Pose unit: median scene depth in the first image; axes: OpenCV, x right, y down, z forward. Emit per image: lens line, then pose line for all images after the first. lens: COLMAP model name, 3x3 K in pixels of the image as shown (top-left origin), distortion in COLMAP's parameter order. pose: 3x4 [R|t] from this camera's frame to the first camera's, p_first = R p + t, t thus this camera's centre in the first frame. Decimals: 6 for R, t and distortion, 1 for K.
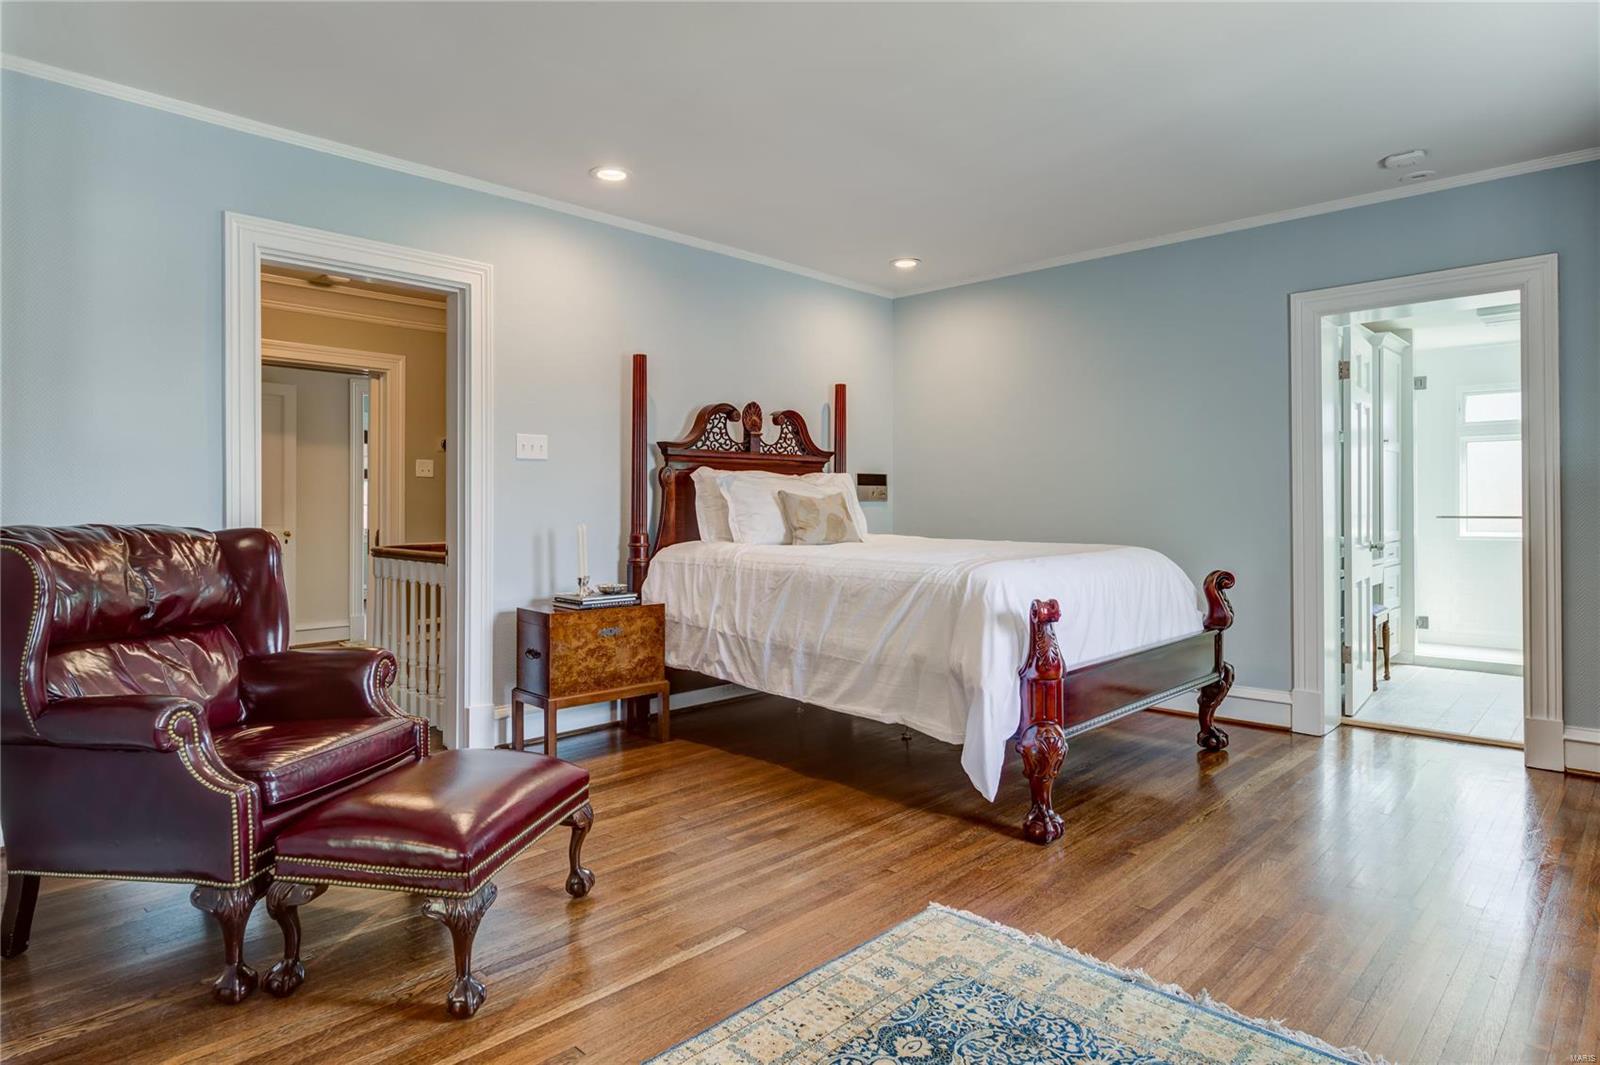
lens RADIAL K [[919.6, 0, 803.0], [0, 919.6, 510.8], [0, 0, 1]] dist [0.002996, -0.002251]
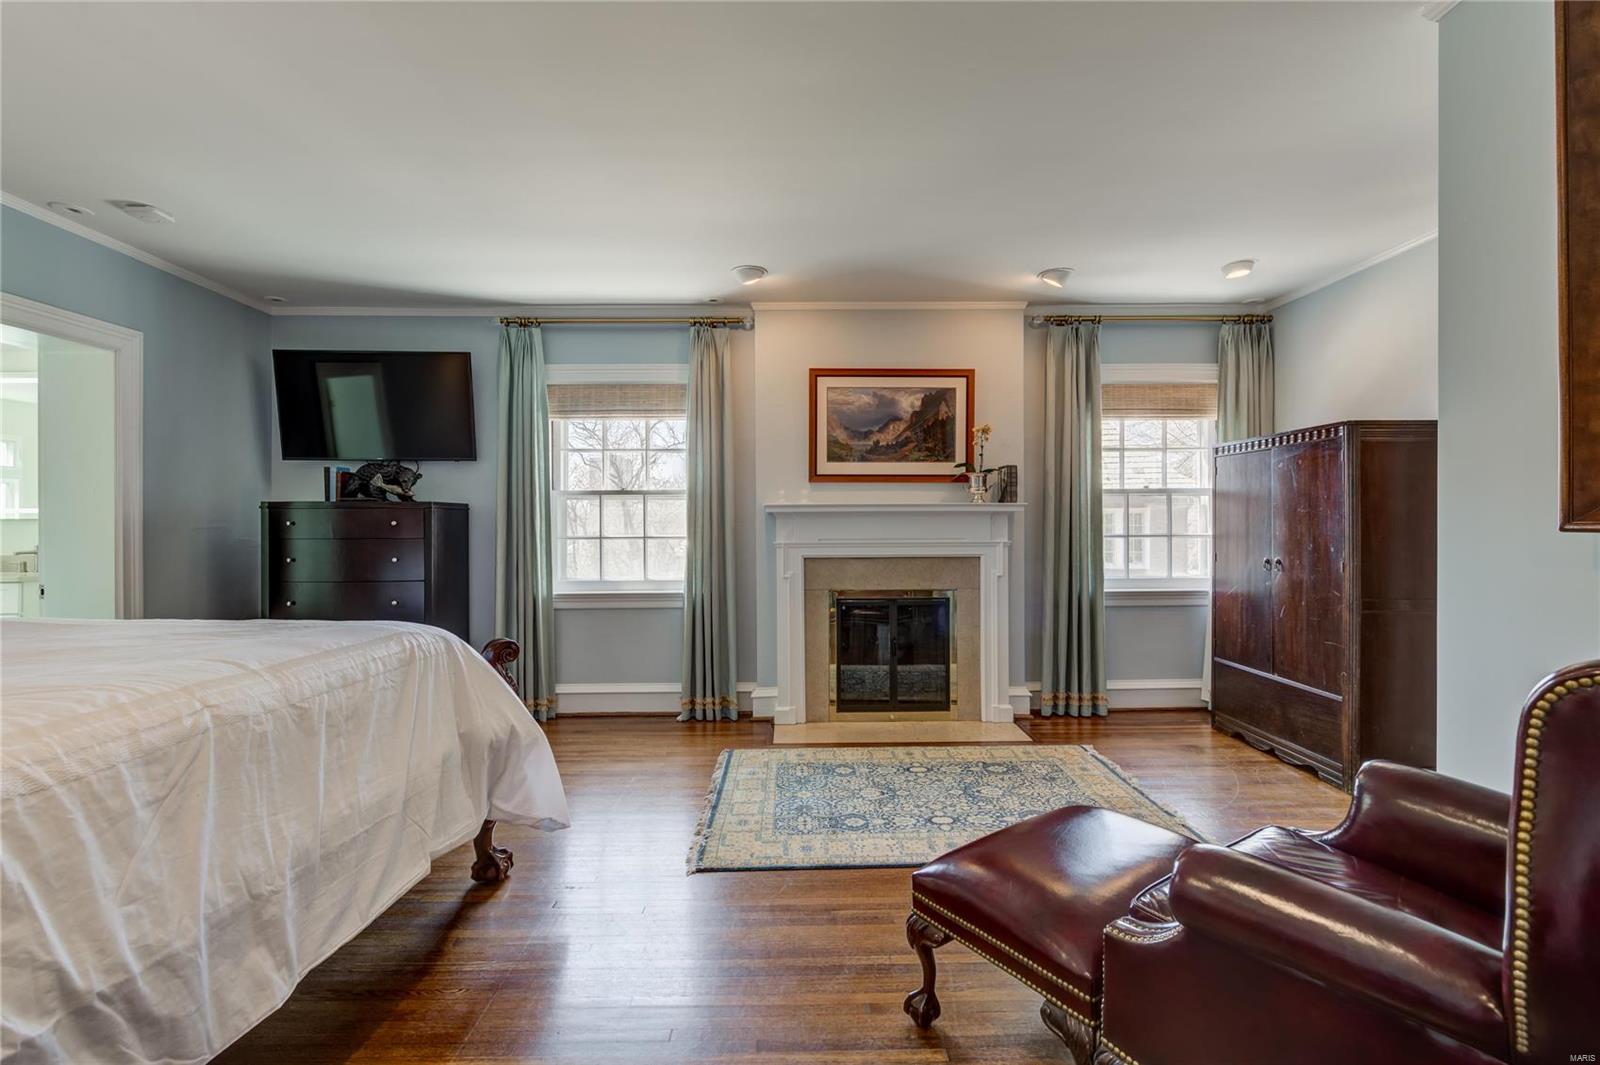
lens RADIAL K [[663.3, 0, 804.4], [0, 663.3, 530.1], [0, 0, 1]] dist [-0.001078, -0.000246]
pose [[-0.688076, 0.002580, 0.725634, -0.395022], [0.009689, 0.999937, 0.005632, -0.021619], [-0.725574, 0.010906, -0.688058, 0.971207]]
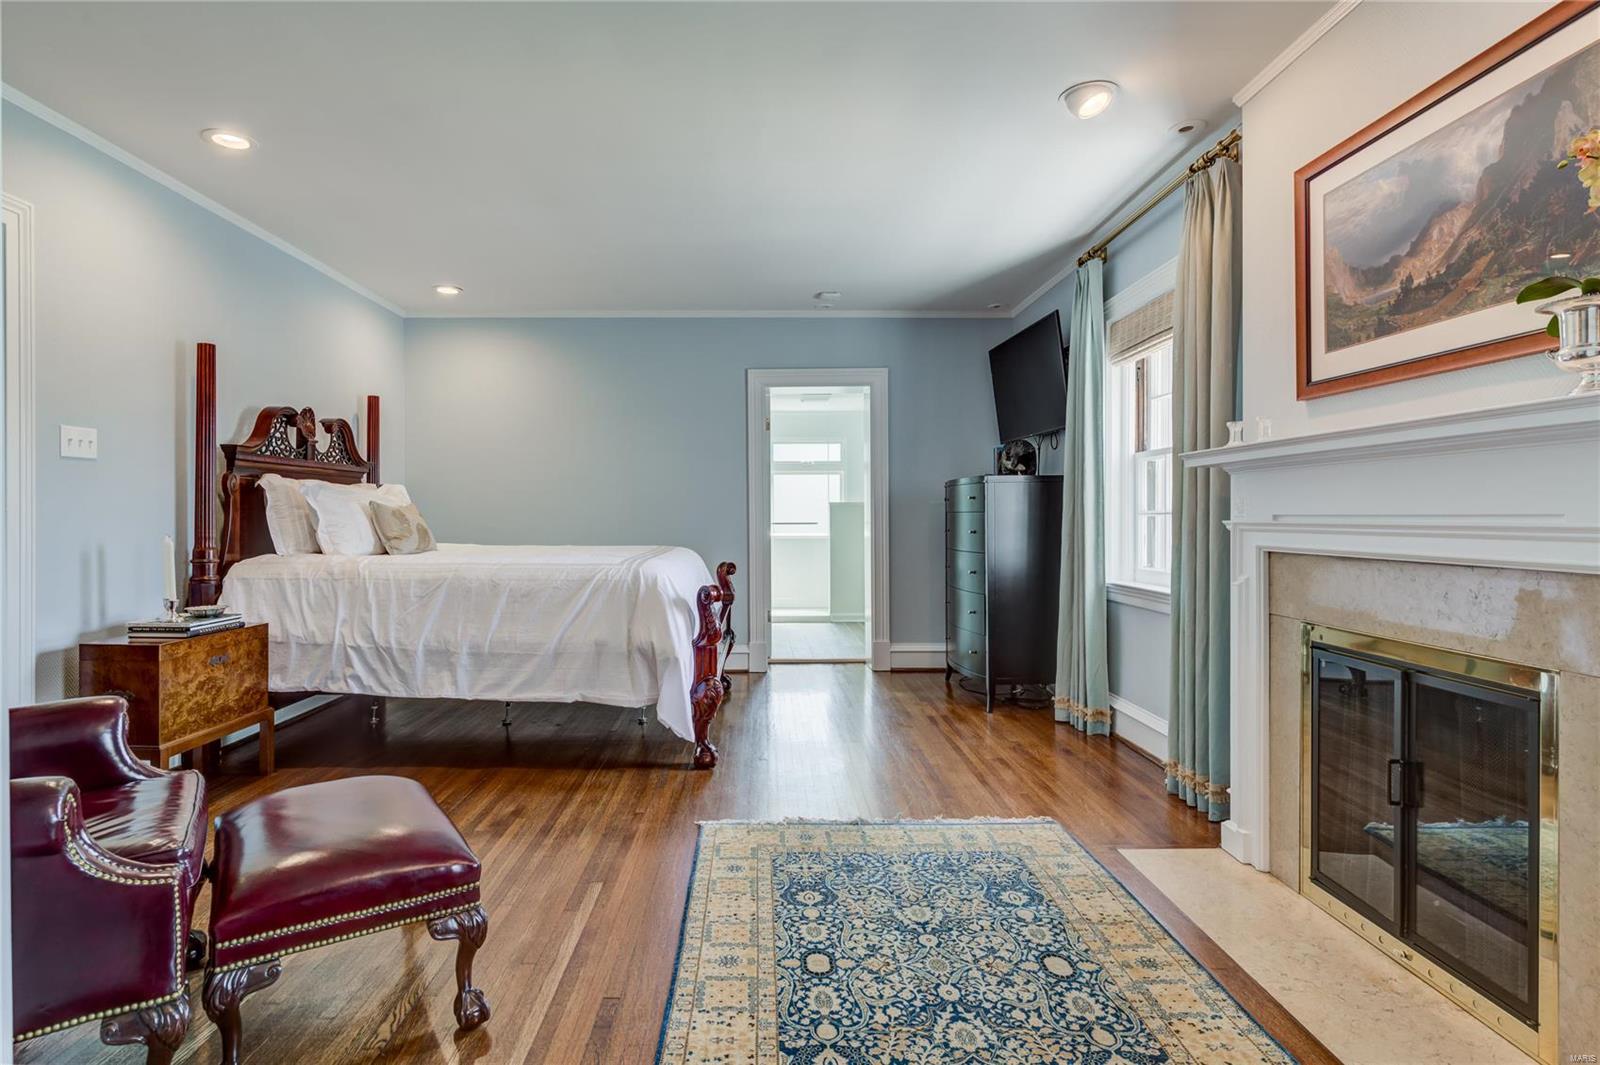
lens RADIAL K [[808.3, 0, 793.7], [0, 808.3, 518.4], [0, 0, 1]] dist [0.002455, -0.000137]
pose [[0.705228, -0.003285, 0.708973, -0.370892], [0.005112, 0.999987, -0.000452, -0.000181], [-0.708962, 0.003943, 0.705236, 0.065466]]
